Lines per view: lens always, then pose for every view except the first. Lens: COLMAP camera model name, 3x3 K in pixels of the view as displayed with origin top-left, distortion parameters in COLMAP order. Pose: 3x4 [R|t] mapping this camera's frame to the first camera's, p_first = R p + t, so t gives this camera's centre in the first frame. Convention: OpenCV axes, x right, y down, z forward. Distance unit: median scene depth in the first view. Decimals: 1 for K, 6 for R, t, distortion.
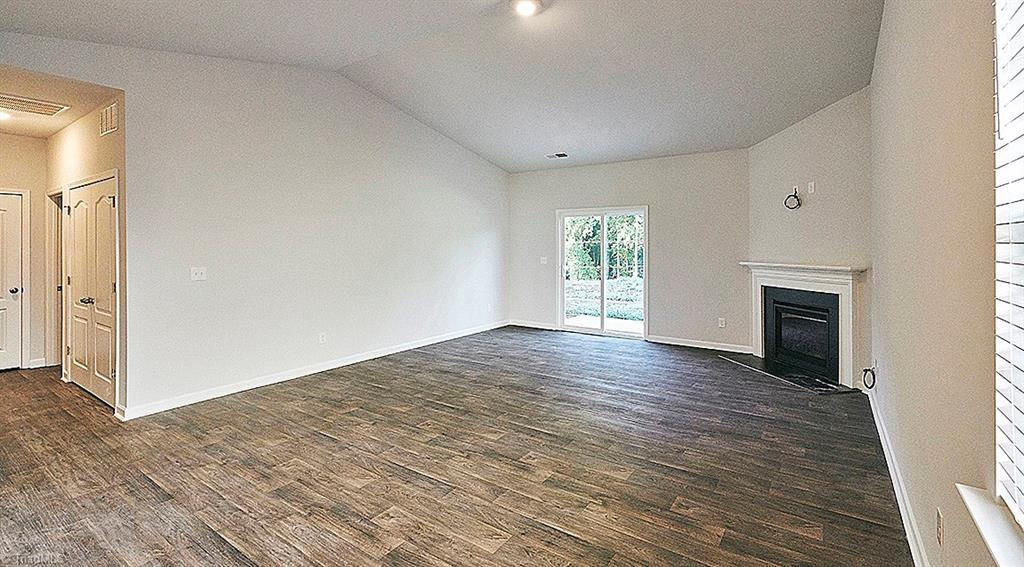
lens RADIAL K [[455.4, 0, 510.8], [0, 455.4, 245.5], [0, 0, 1]] dist [0.000556, 0.000226]
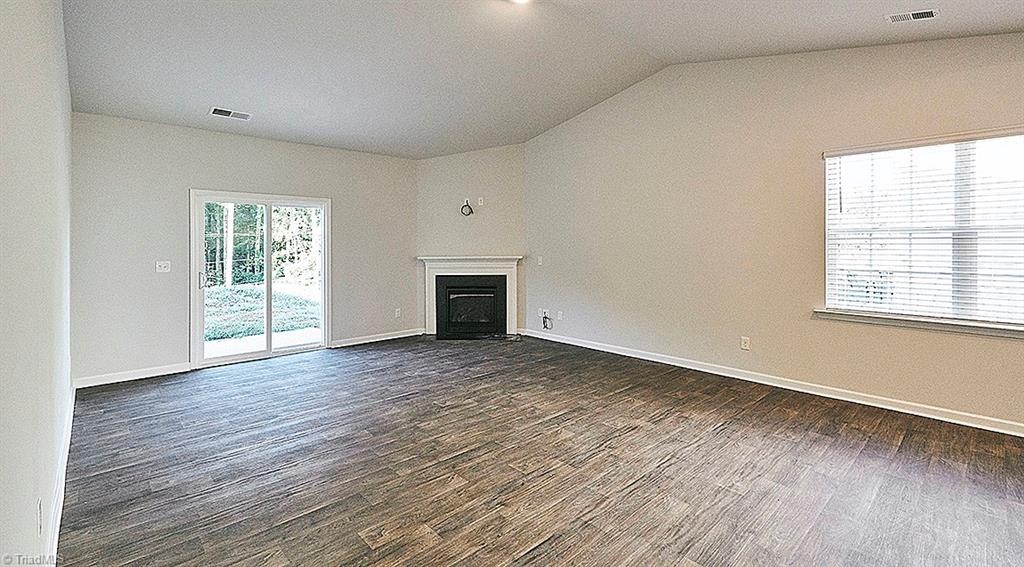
lens RADIAL K [[455.4, 0, 510.8], [0, 455.4, 245.5], [0, 0, 1]] dist [0.000556, 0.000226]
pose [[0.205129, -0.001540, 0.978734, -0.767102], [0.003770, 0.999993, 0.000784, 0.008712], [-0.978728, 0.003529, 0.205134, 0.687879]]
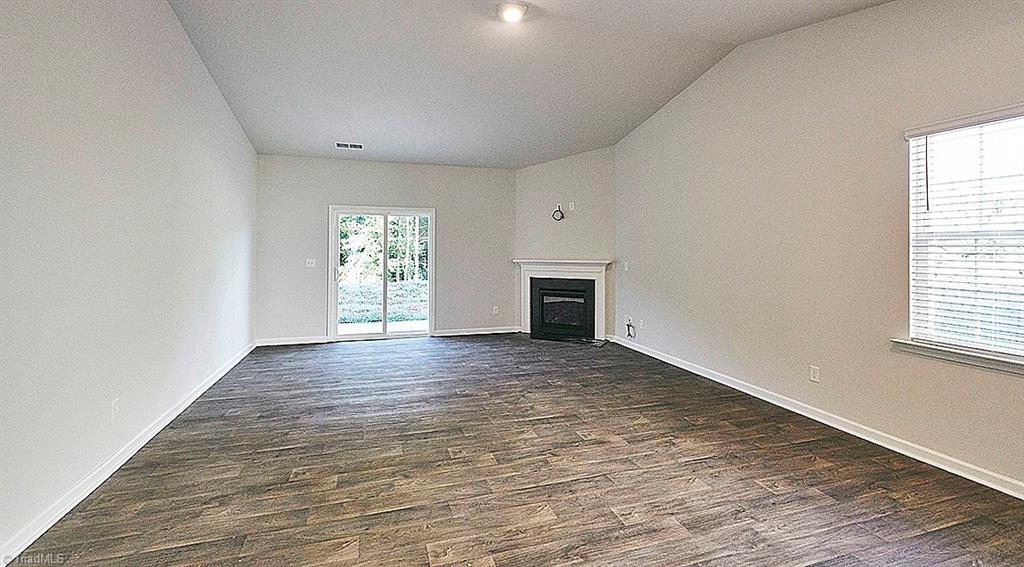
lens RADIAL K [[455.1, 0, 512.8], [0, 455.1, 248.3], [0, 0, 1]] dist [-0.001929, 0.000055]
pose [[0.603630, 0.001284, 0.797264, -0.648360], [-0.003736, 0.999992, 0.001217, 0.003552], [-0.797256, -0.003713, 0.603630, 0.317662]]
